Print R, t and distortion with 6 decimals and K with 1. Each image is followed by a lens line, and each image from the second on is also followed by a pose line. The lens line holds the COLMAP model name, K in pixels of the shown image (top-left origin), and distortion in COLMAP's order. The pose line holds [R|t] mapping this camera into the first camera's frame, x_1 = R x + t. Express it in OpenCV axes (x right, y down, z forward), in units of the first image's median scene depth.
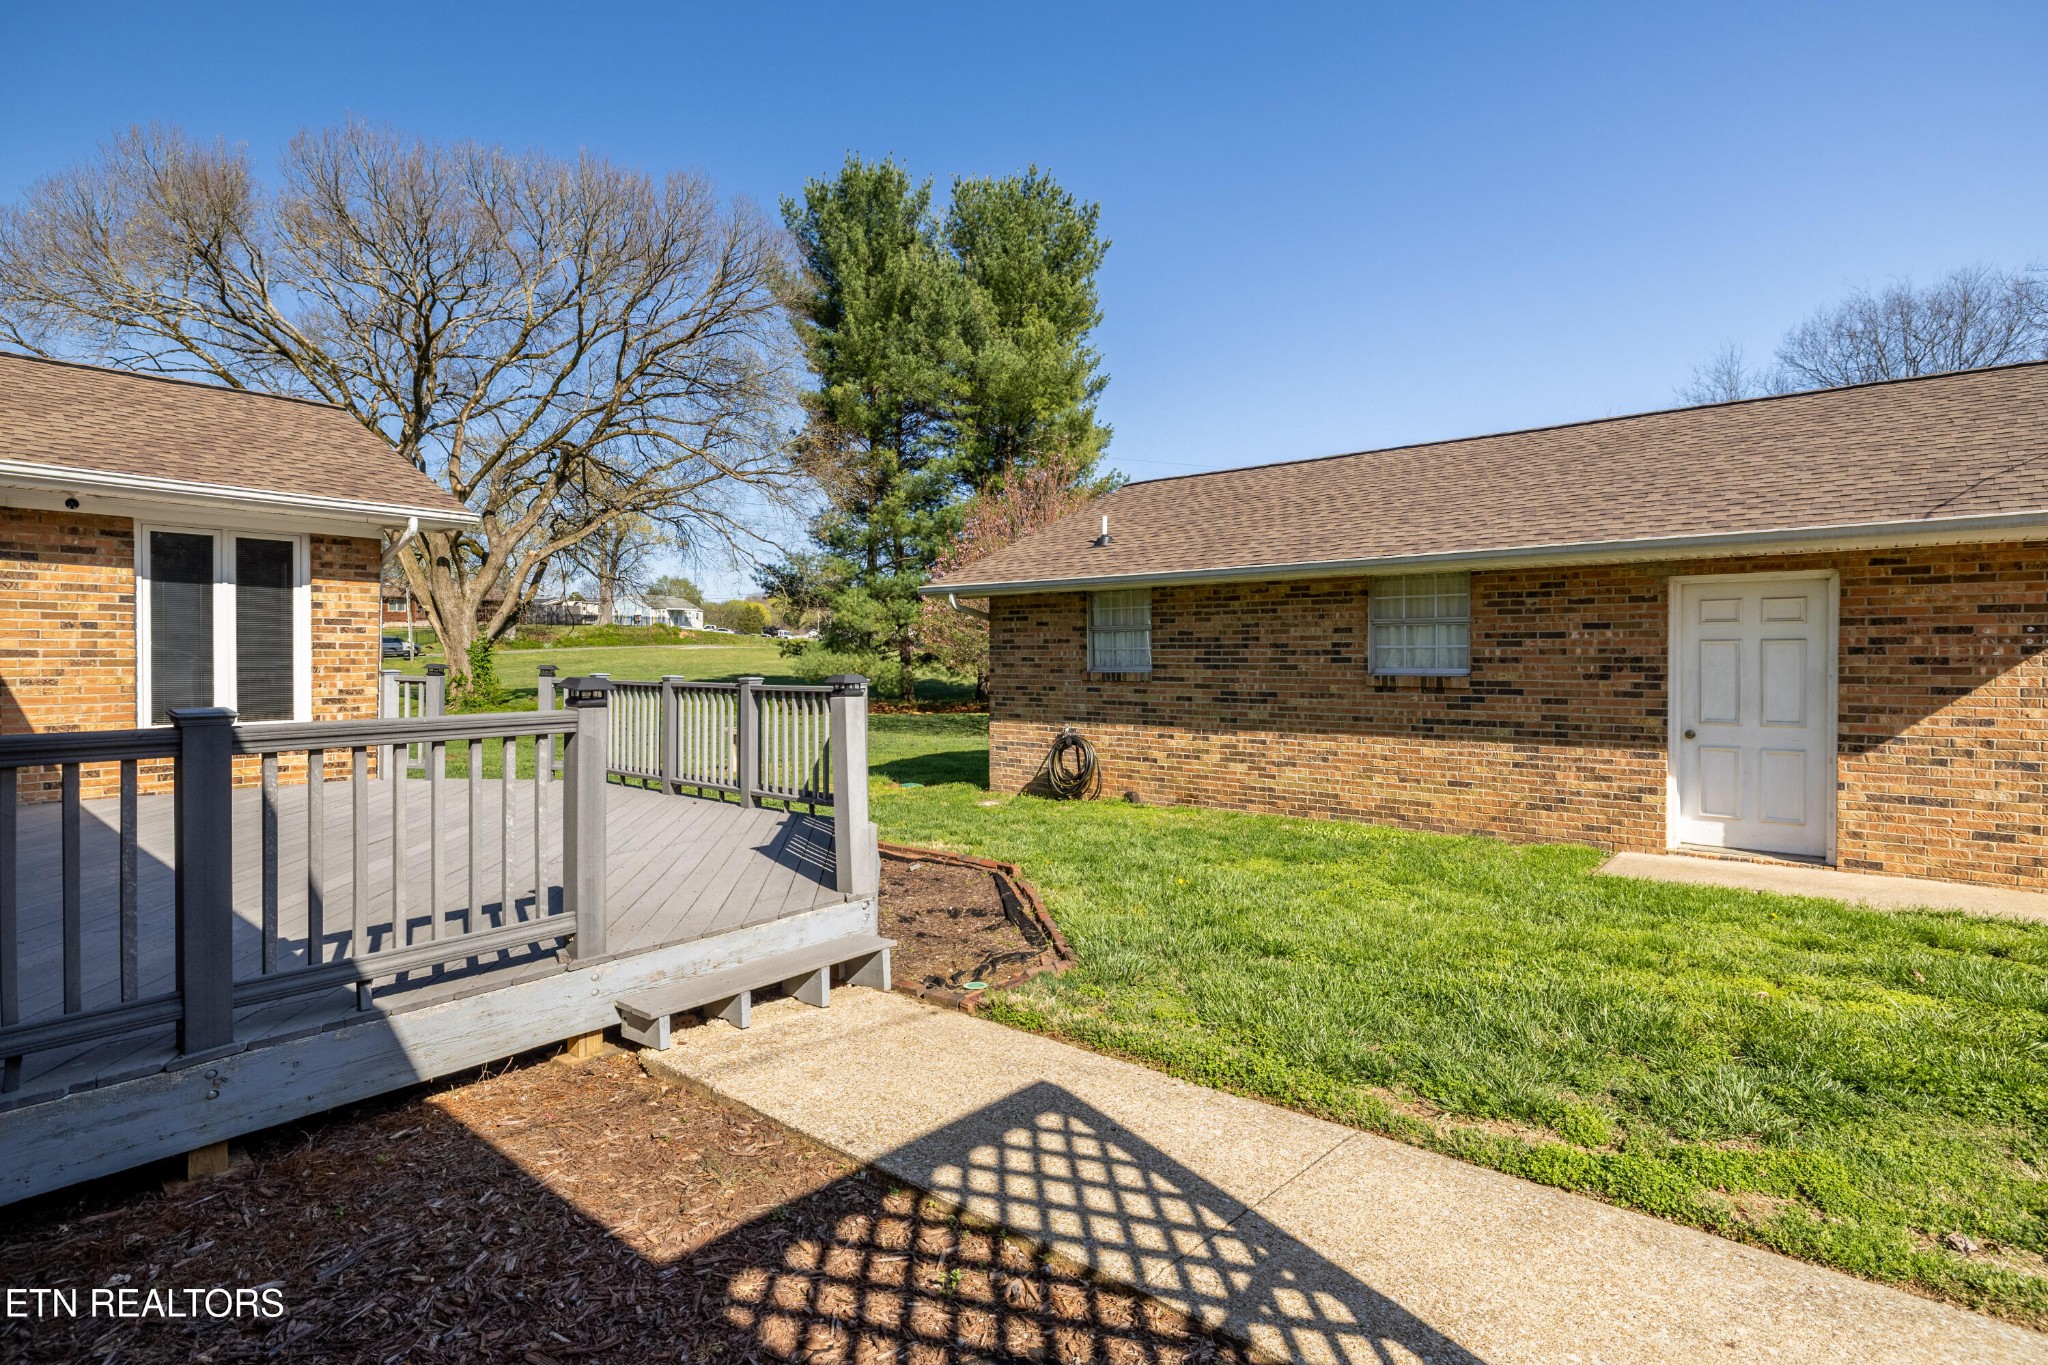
lens RADIAL K [[1067.6, 0, 1016.9], [0, 1067.6, 656.6], [0, 0, 1]] dist [-0.004327, -0.000740]
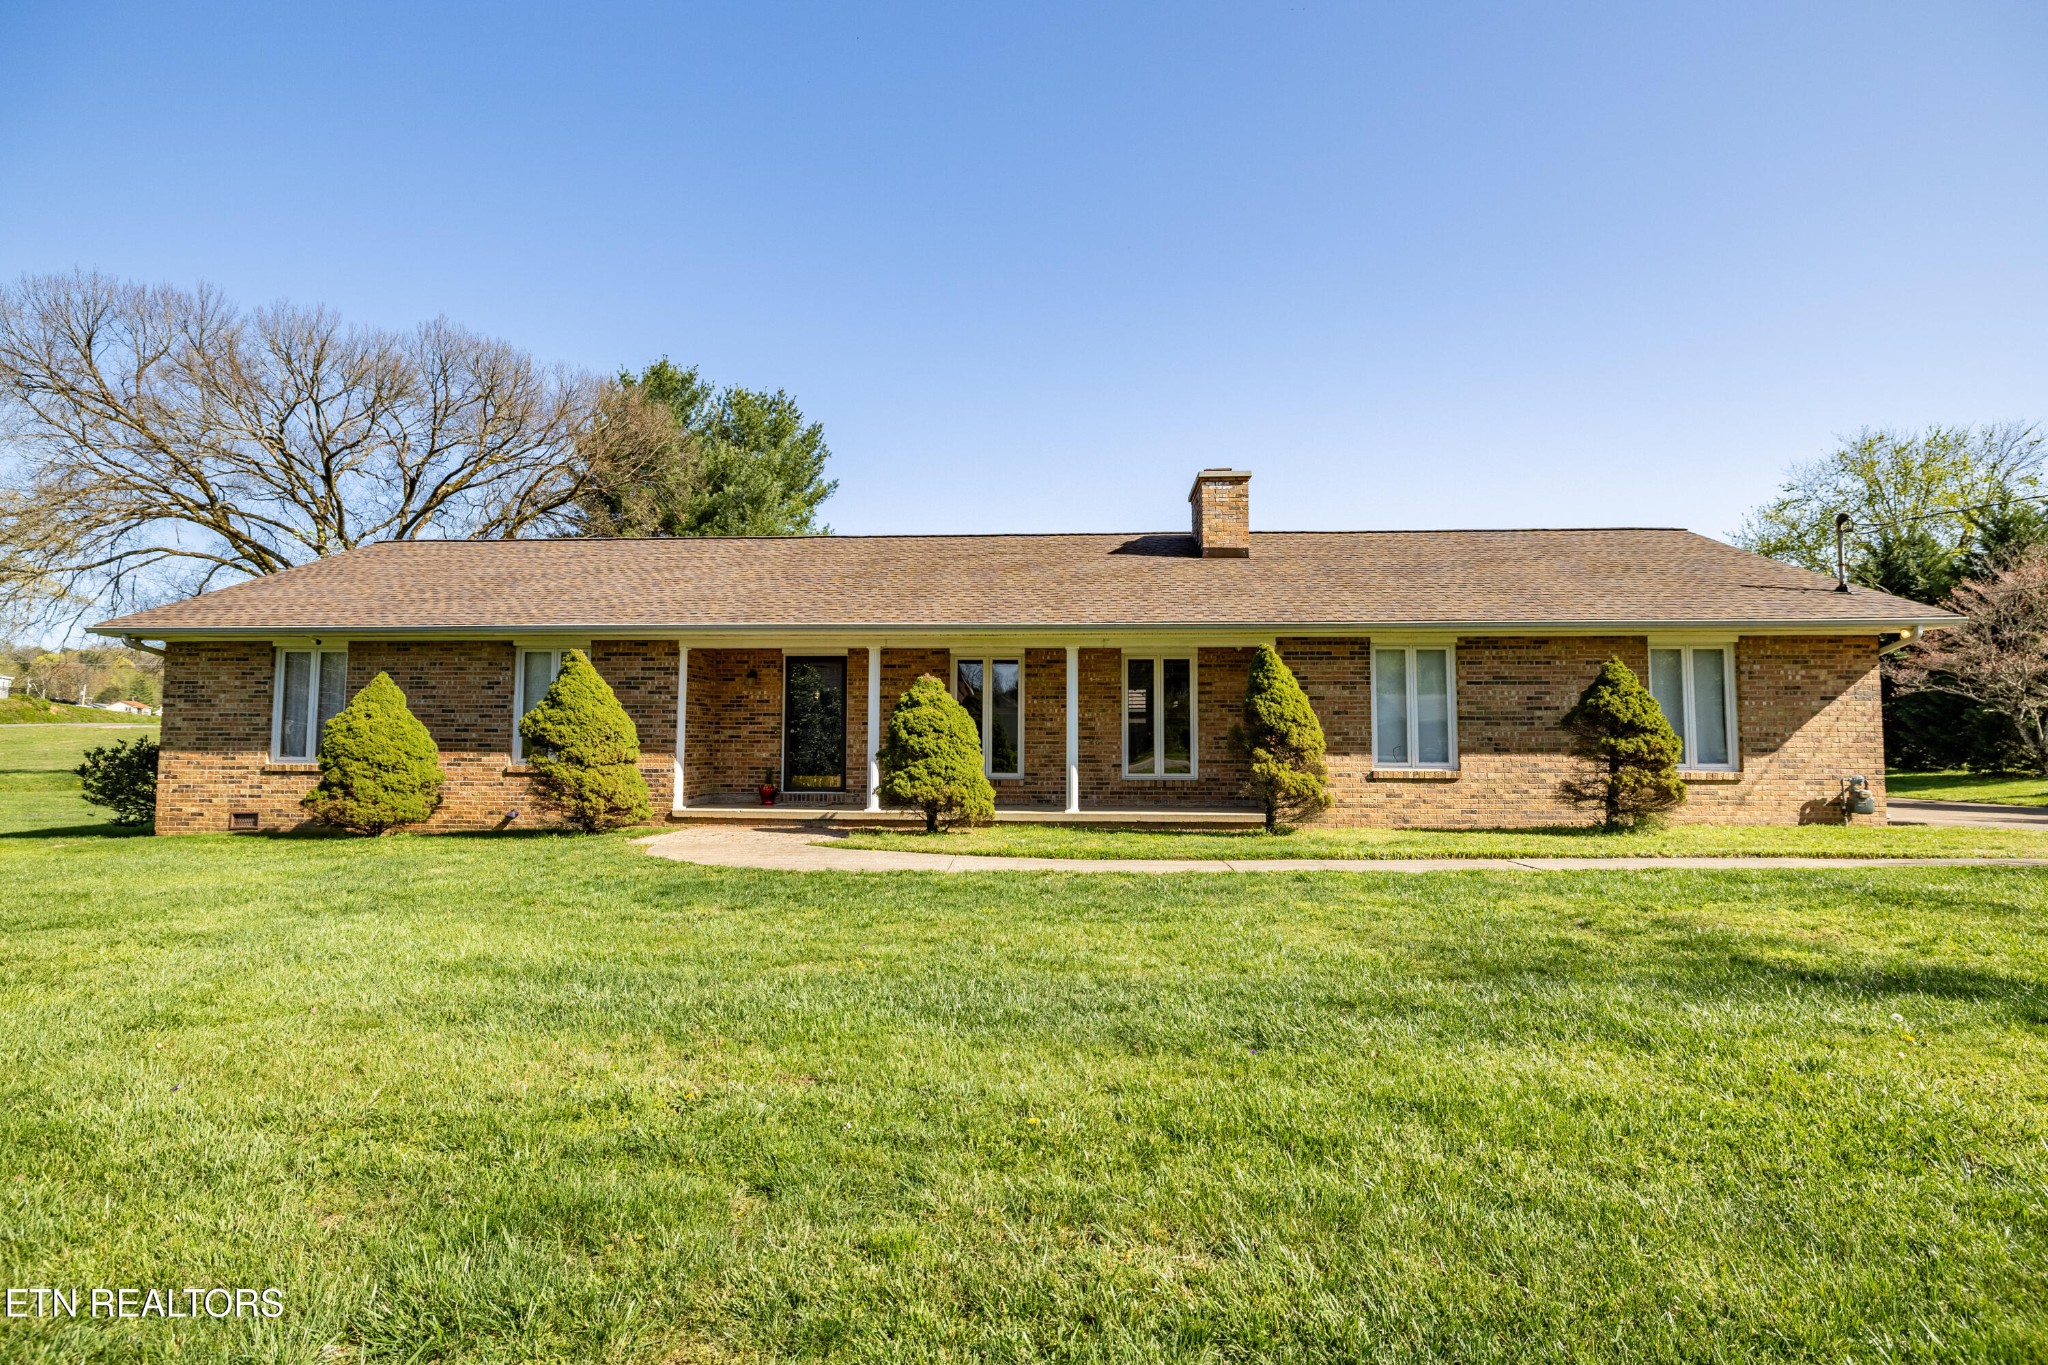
lens RADIAL K [[1000.9, 0, 1024.0], [0, 1000.9, 682.5], [0, 0, 1]] dist [0.000045, -0.000152]
pose [[0.806482, 0.037800, 0.590049, -0.510627], [-0.000400, 0.997989, -0.063387, 0.008780], [-0.591259, 0.050884, 0.804875, -0.230438]]
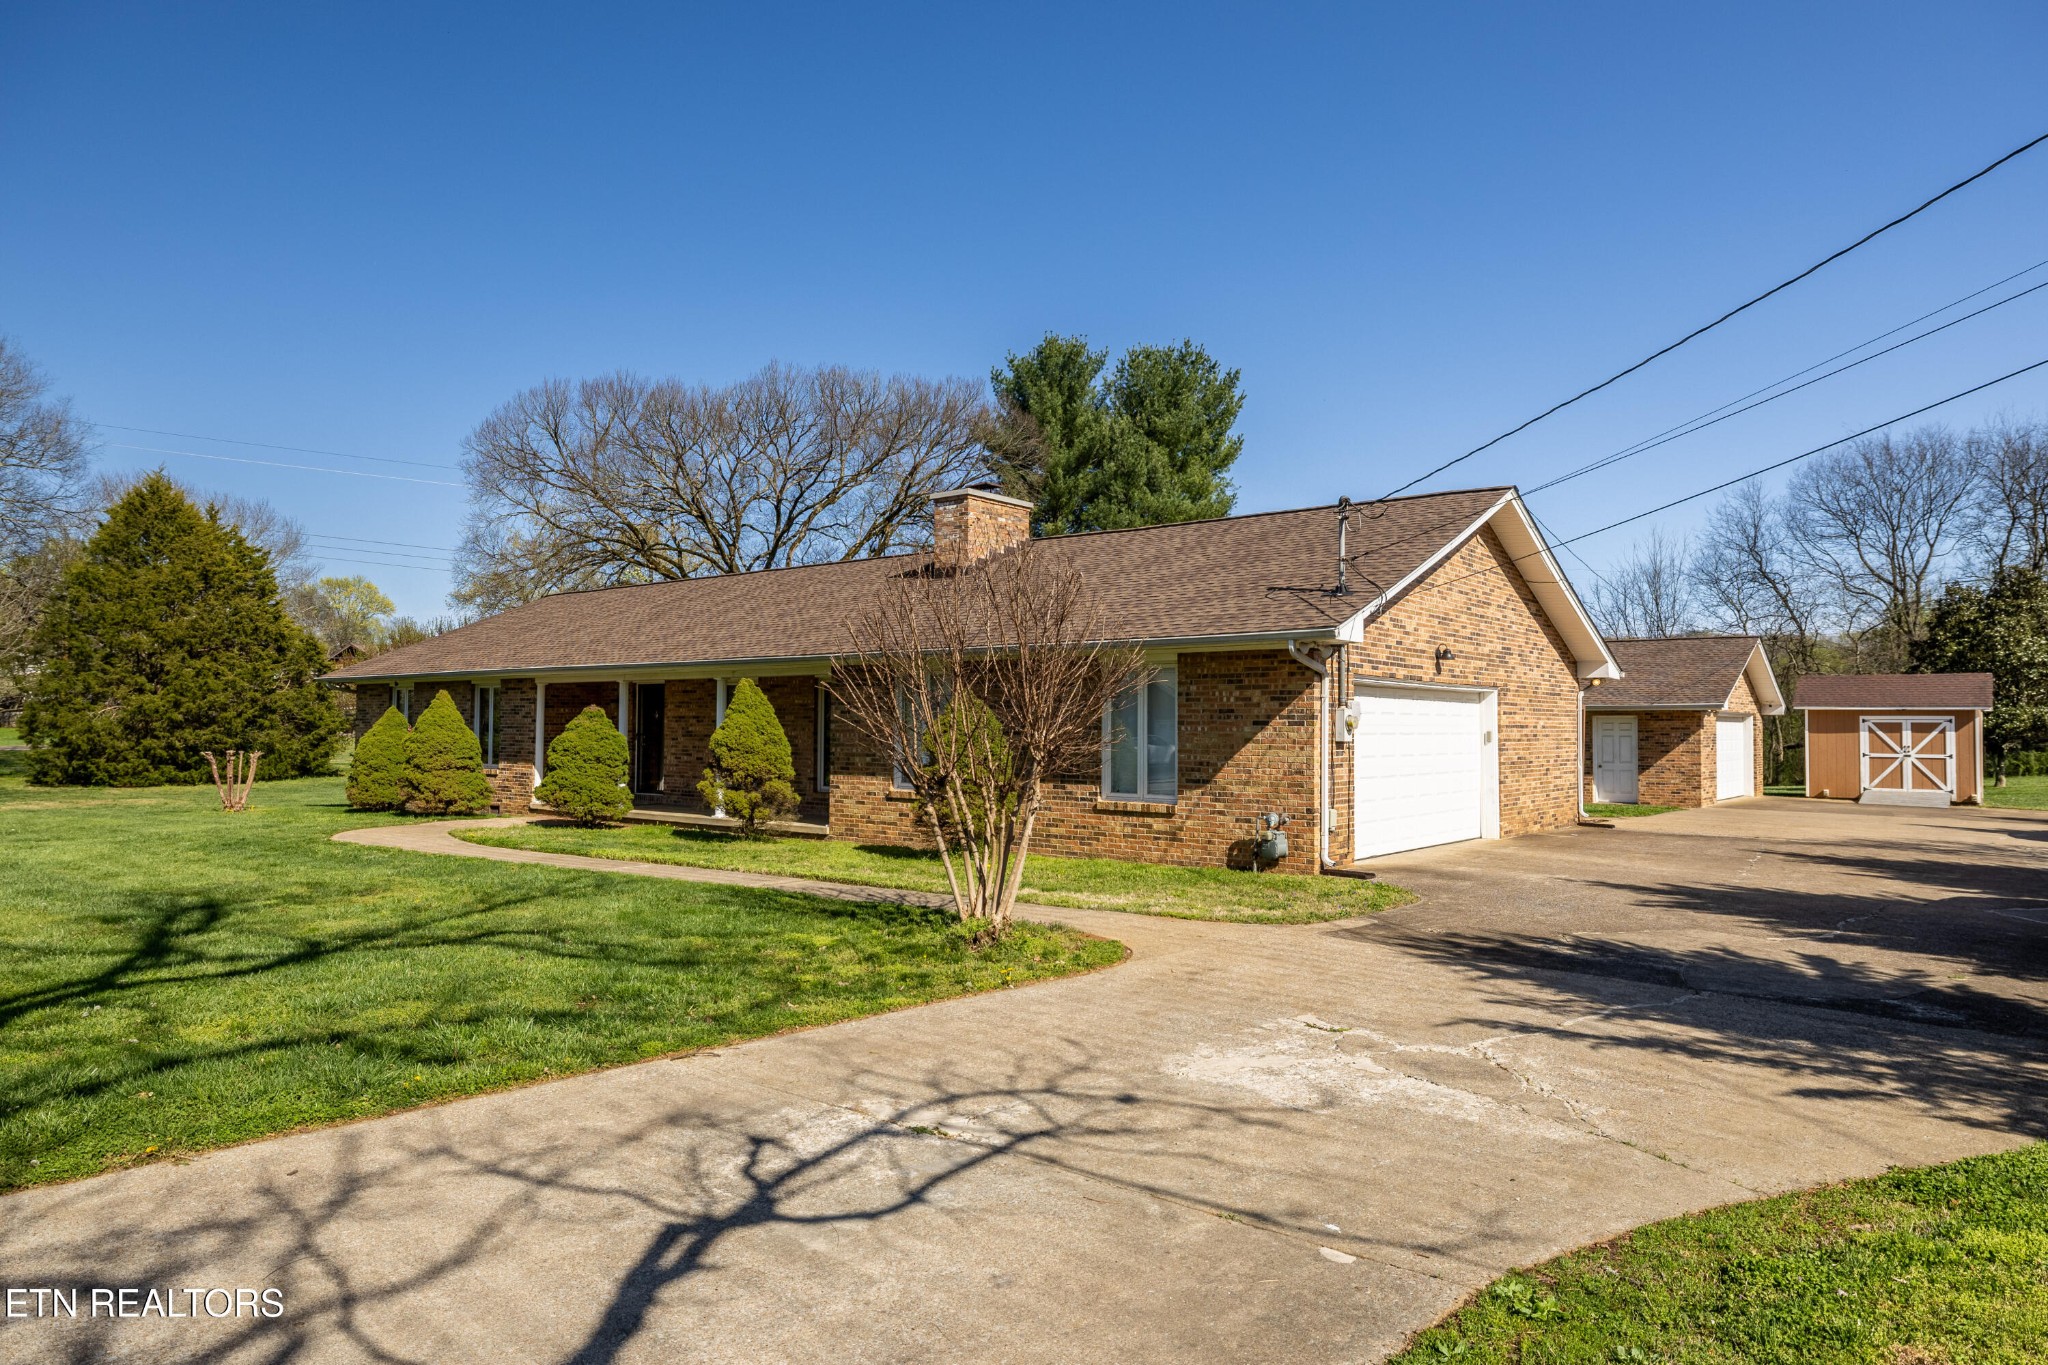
lens RADIAL K [[1265.1, 0, 1024.0], [0, 1265.1, 682.5], [0, 0, 1]] dist [-0.004954, 0.000706]
pose [[0.999975, 0.005079, 0.004971, -0.186542], [-0.004887, 0.999265, -0.038011, -0.003985], [-0.005161, 0.037986, 0.999265, -0.469112]]
